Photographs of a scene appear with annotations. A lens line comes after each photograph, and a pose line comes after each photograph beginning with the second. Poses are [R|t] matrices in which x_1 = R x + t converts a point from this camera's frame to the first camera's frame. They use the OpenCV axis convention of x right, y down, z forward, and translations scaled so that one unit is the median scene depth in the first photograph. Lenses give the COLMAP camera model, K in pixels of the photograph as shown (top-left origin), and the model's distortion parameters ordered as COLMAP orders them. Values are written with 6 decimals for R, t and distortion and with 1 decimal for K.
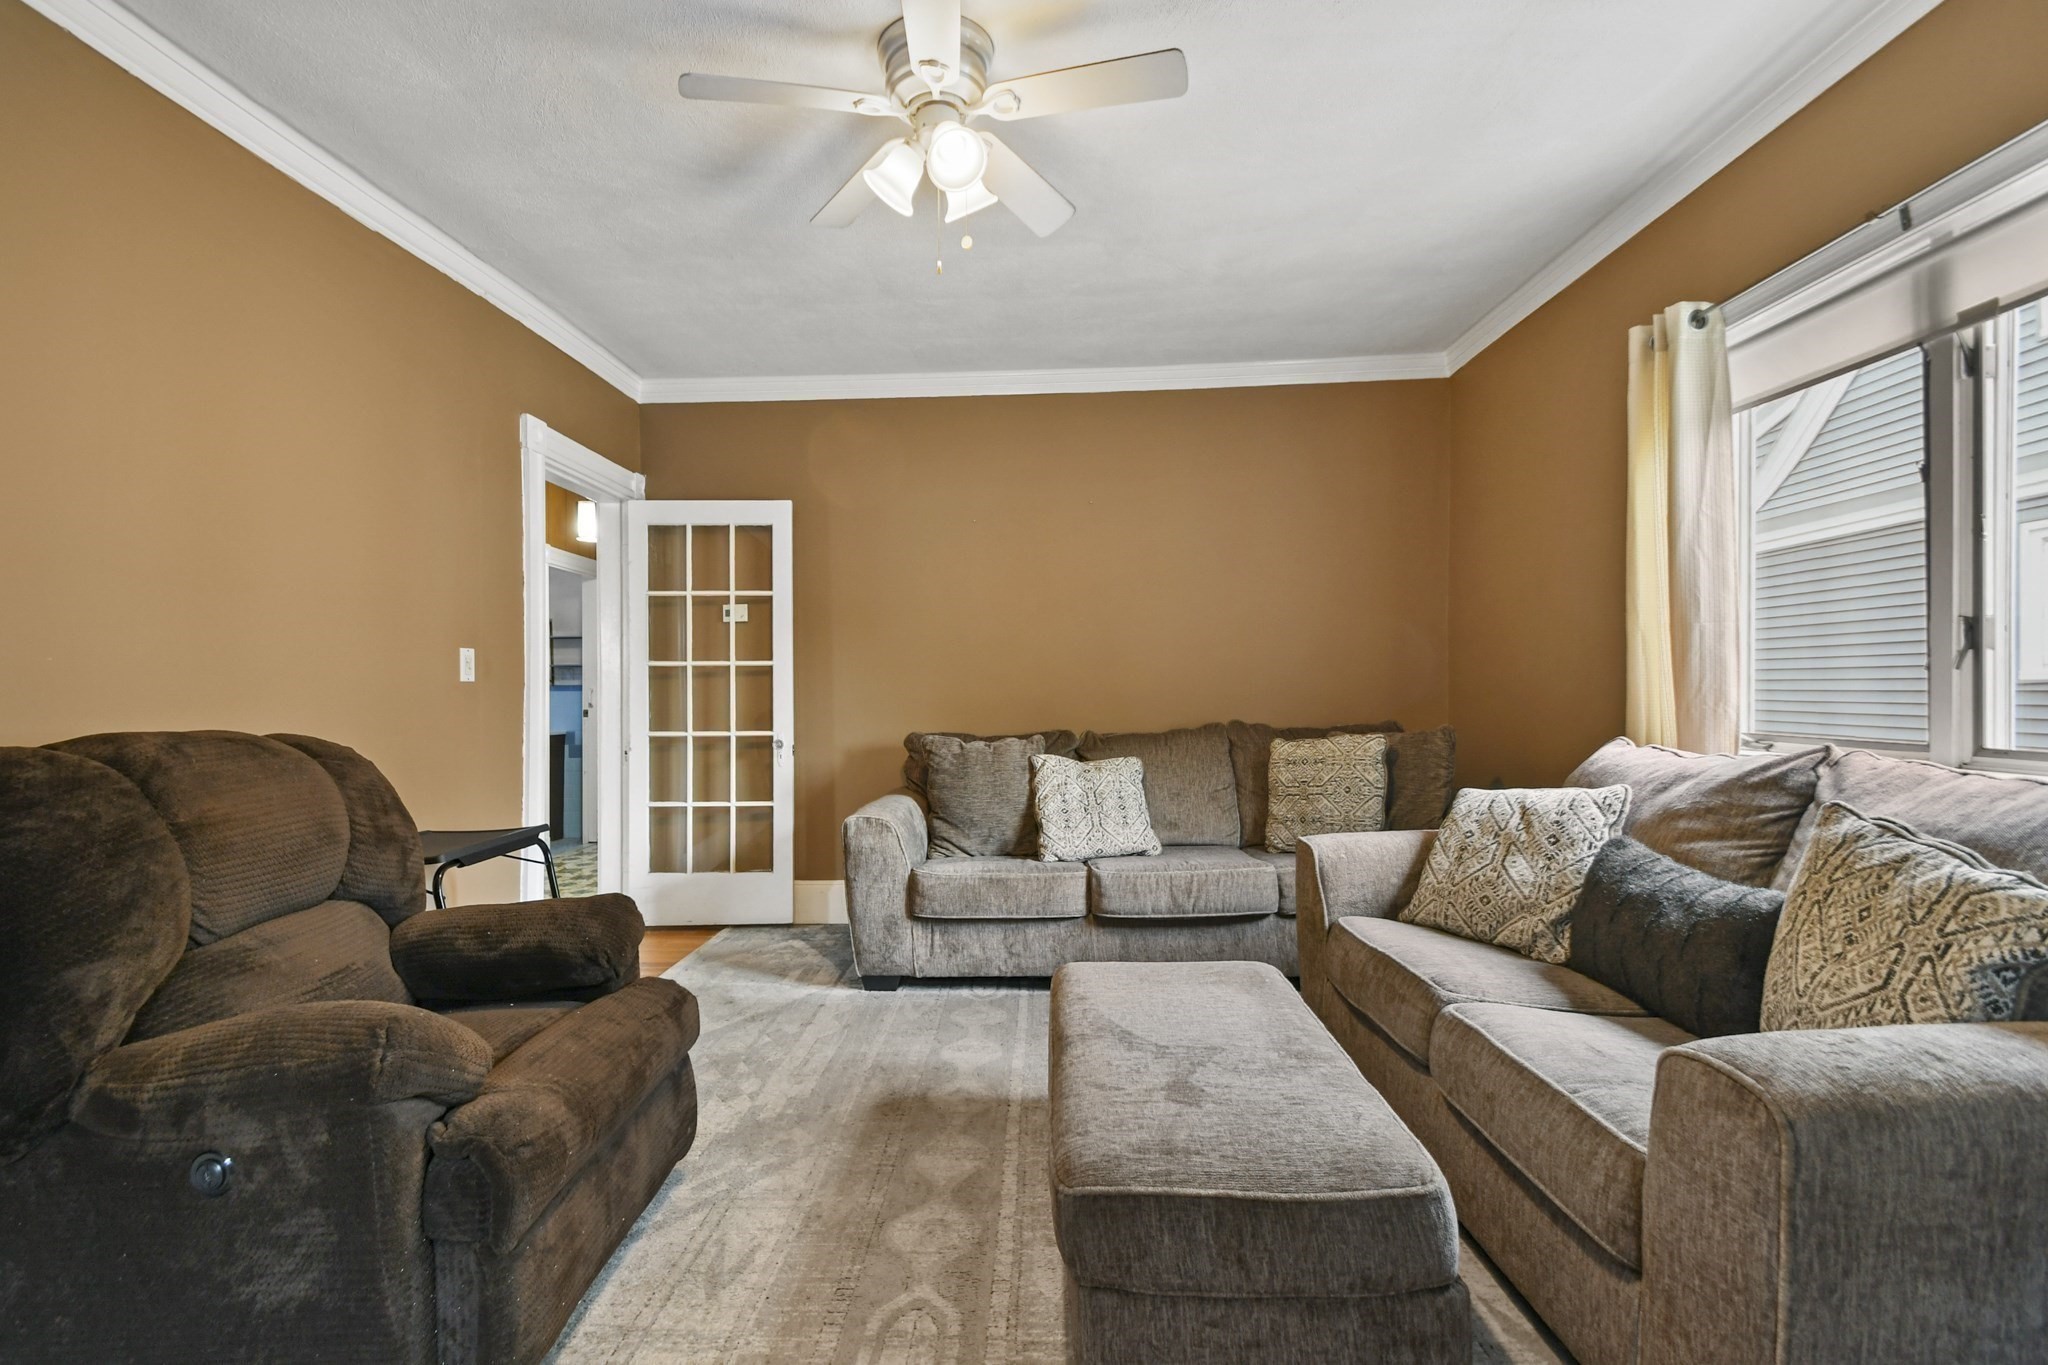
lens RADIAL K [[910.3, 0, 956.4], [0, 910.3, 688.2], [0, 0, 1]] dist [0.002833, -0.005724]
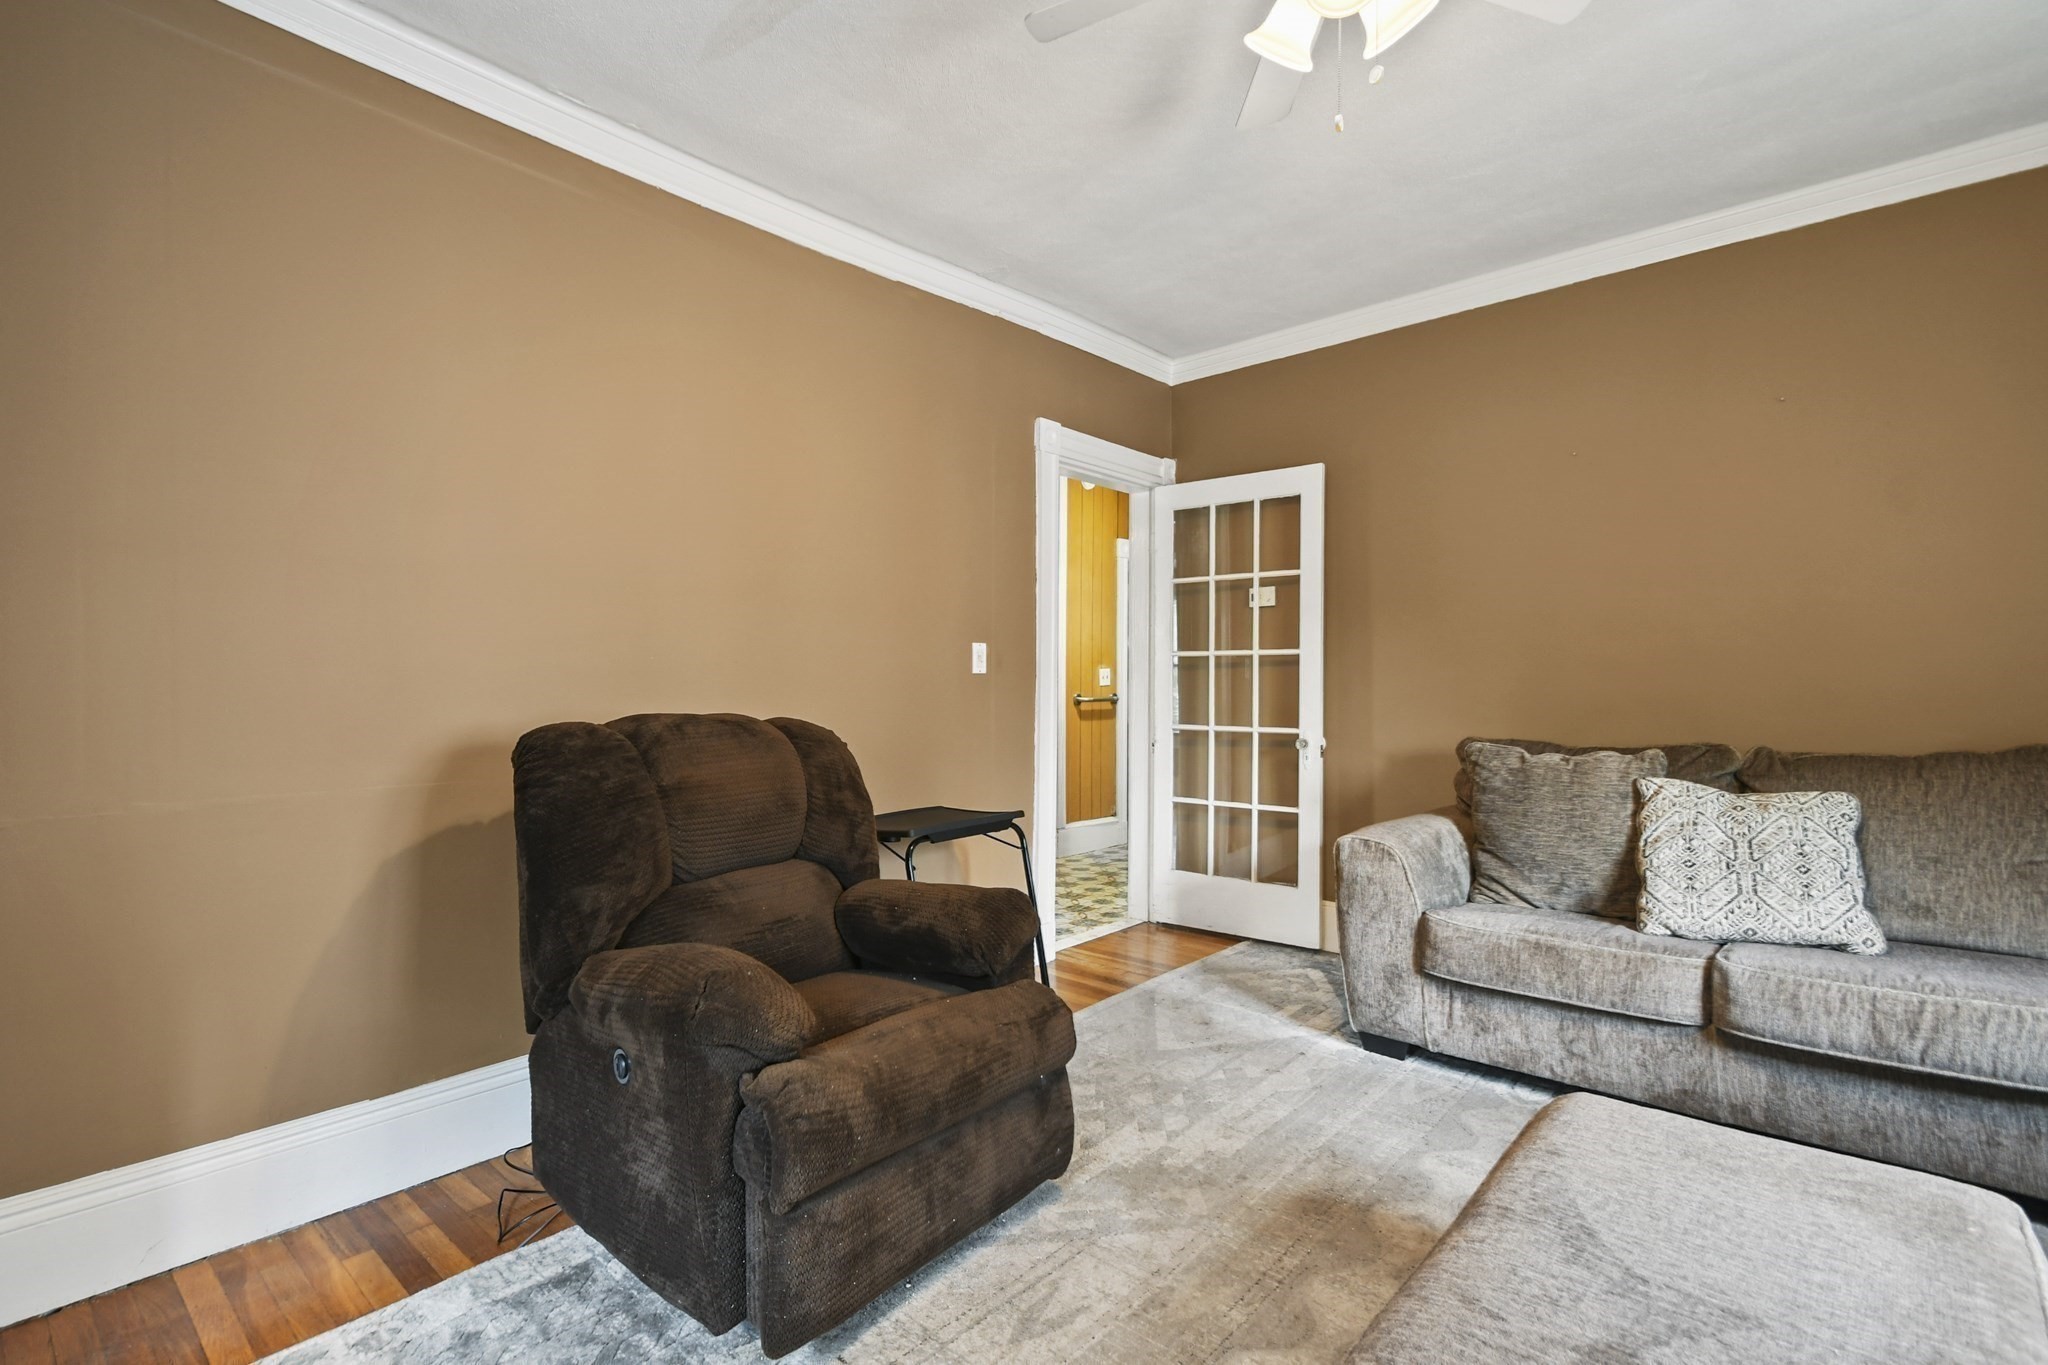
lens RADIAL K [[917.8, 0, 948.8], [0, 917.8, 691.4], [0, 0, 1]] dist [0.013839, -0.010307]
pose [[0.767509, 0.012462, -0.640917, 0.148684], [-0.002288, 0.999858, 0.016700, -0.004049], [0.641034, -0.011351, 0.767428, 0.134116]]
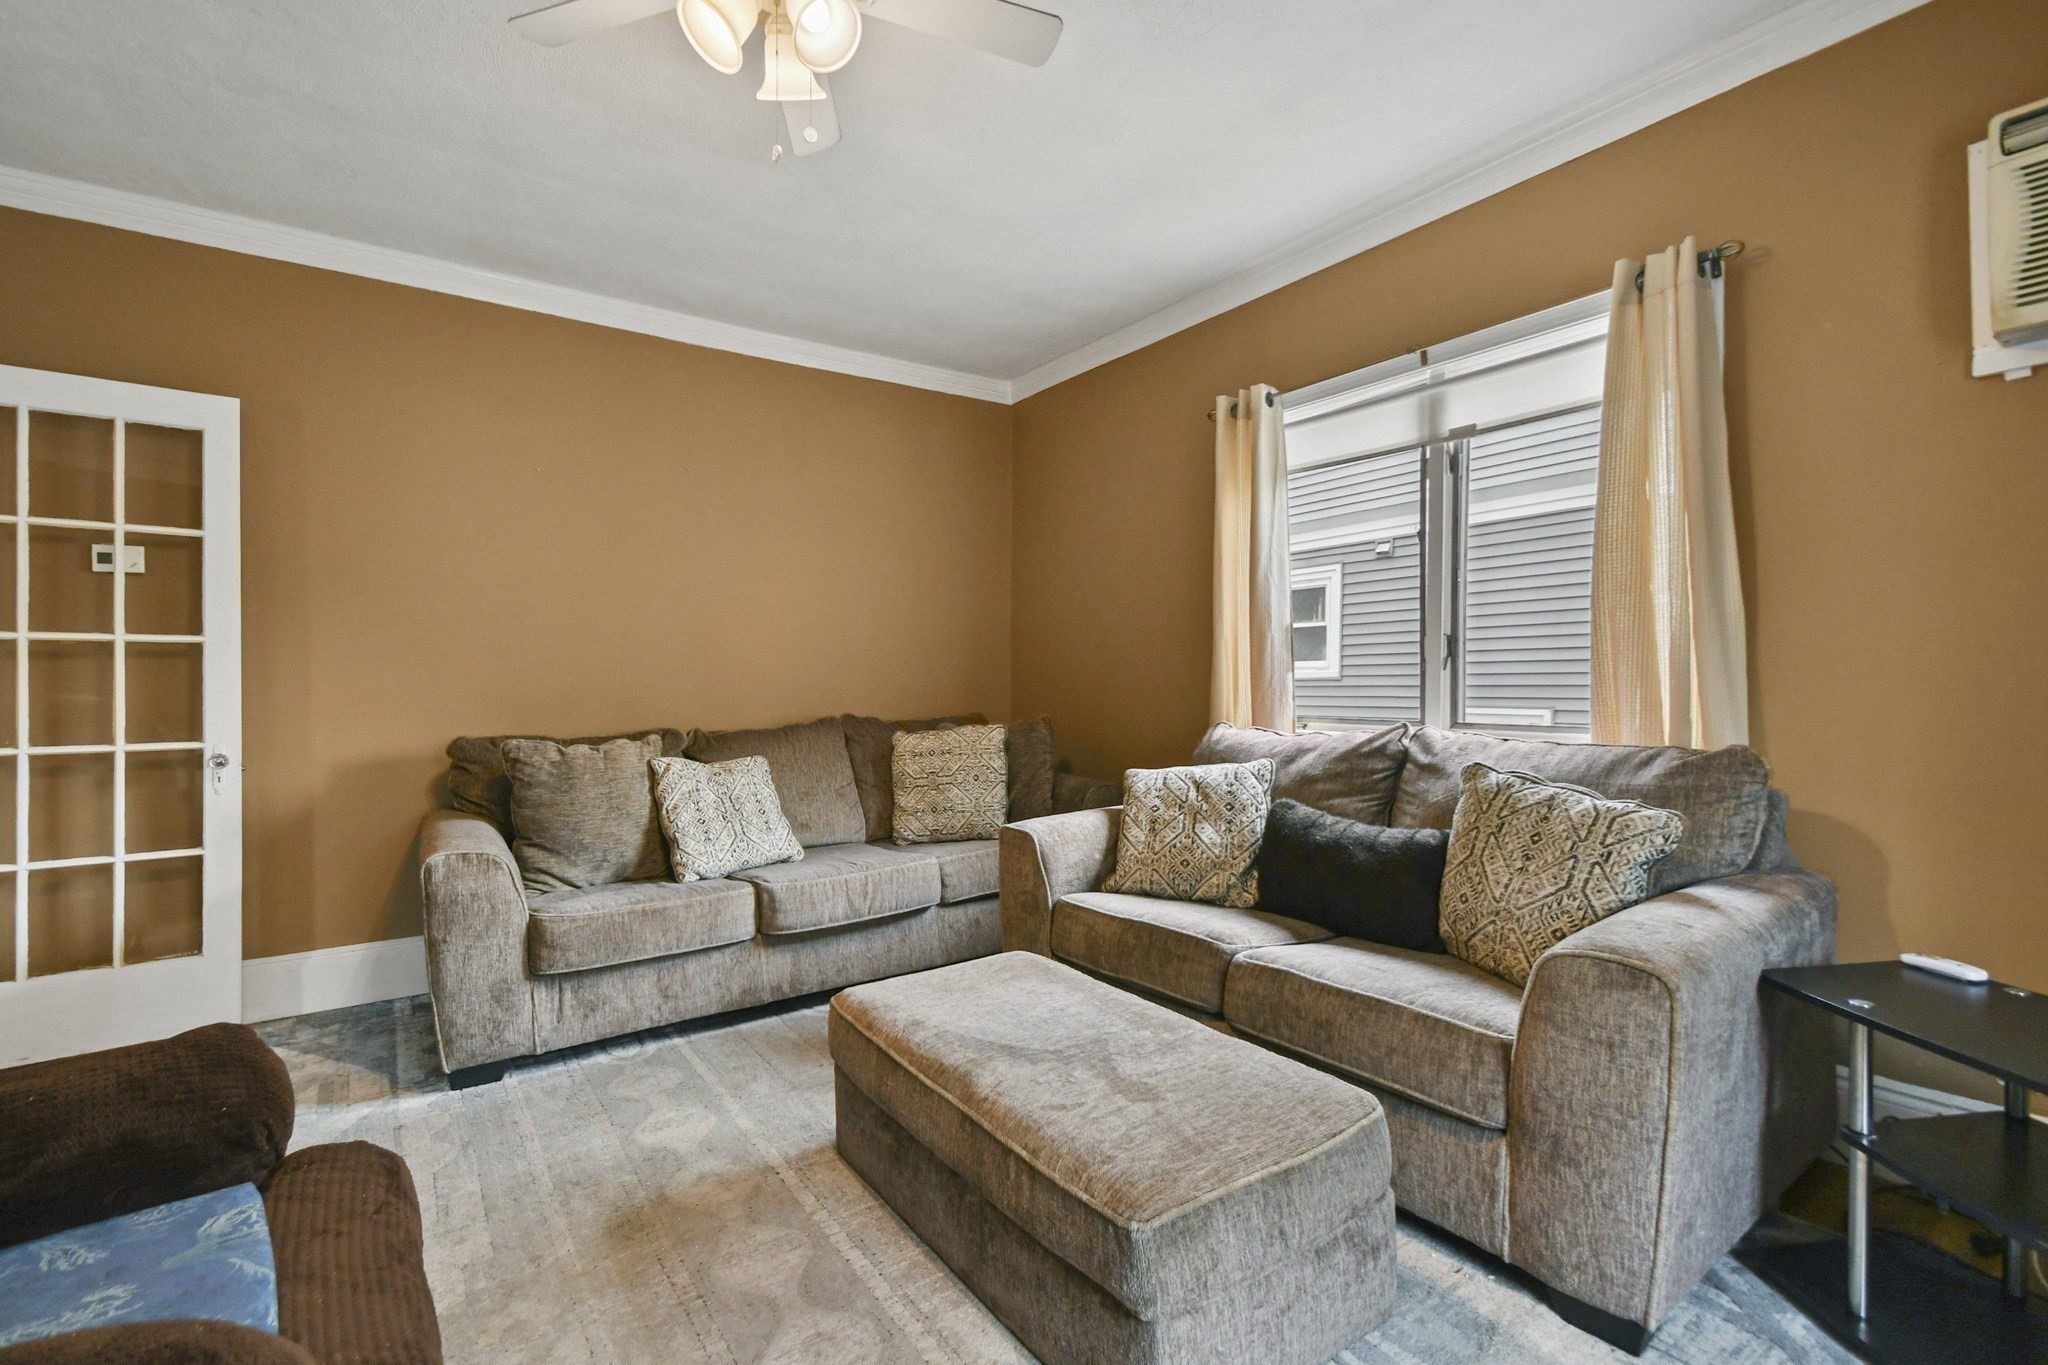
lens RADIAL K [[932.7, 0, 965.4], [0, 932.7, 685.2], [0, 0, 1]] dist [0.013239, -0.000191]
pose [[0.784258, 0.003536, 0.620424, -0.261101], [-0.004978, 0.999987, 0.000593, 0.003652], [-0.620415, -0.003553, 0.784266, 0.161179]]
